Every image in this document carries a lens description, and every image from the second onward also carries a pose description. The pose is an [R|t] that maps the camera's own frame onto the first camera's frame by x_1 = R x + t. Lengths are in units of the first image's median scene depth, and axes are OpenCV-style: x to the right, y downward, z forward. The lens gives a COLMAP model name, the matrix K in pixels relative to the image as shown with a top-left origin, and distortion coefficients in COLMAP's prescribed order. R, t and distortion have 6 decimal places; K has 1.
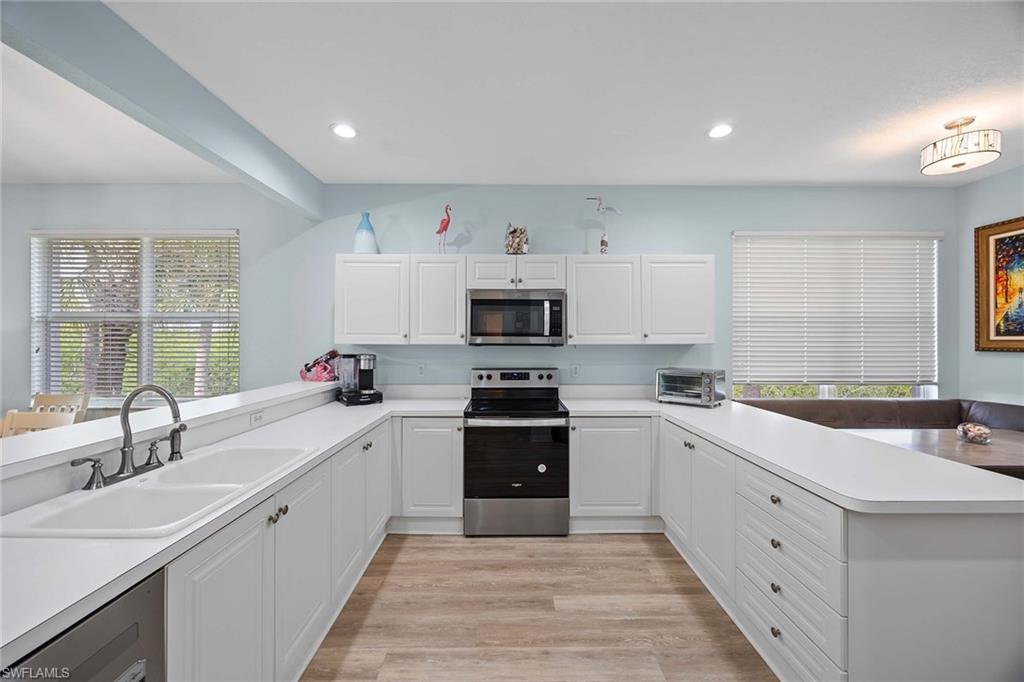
lens RADIAL K [[390.6, 0, 514.0], [0, 390.6, 339.4], [0, 0, 1]] dist [-0.005267, 0.001793]
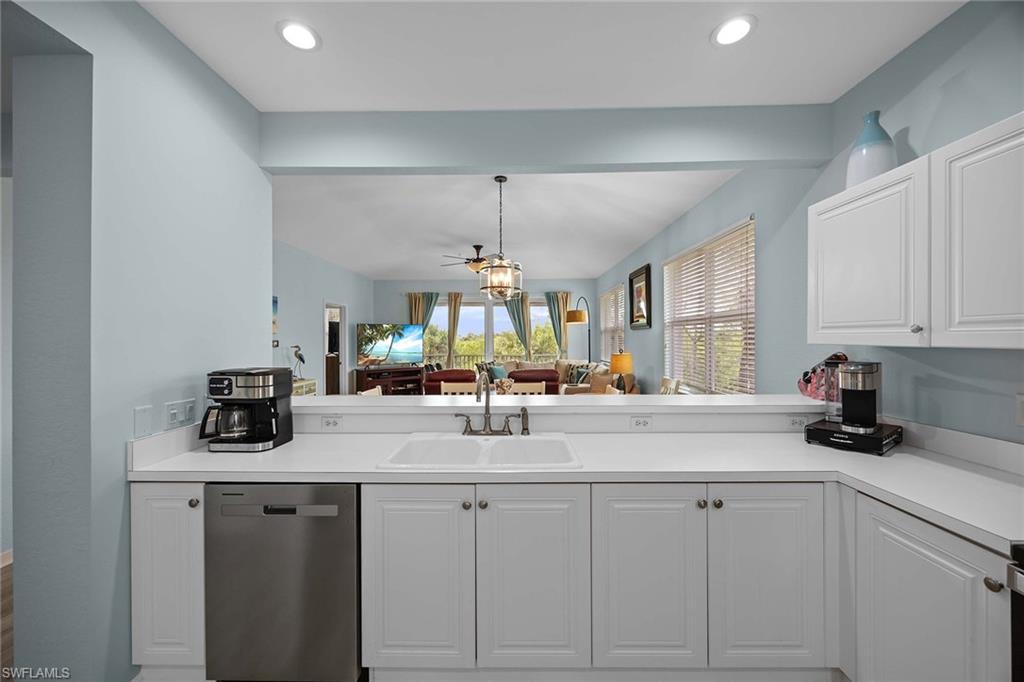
lens RADIAL K [[390.6, 0, 508.6], [0, 390.6, 337.2], [0, 0, 1]] dist [-0.005267, 0.001793]
pose [[-0.024238, -0.006941, -0.999682, 0.210890], [0.006740, 0.999952, -0.007107, 0.001157], [0.999684, -0.006910, -0.024190, 0.519665]]
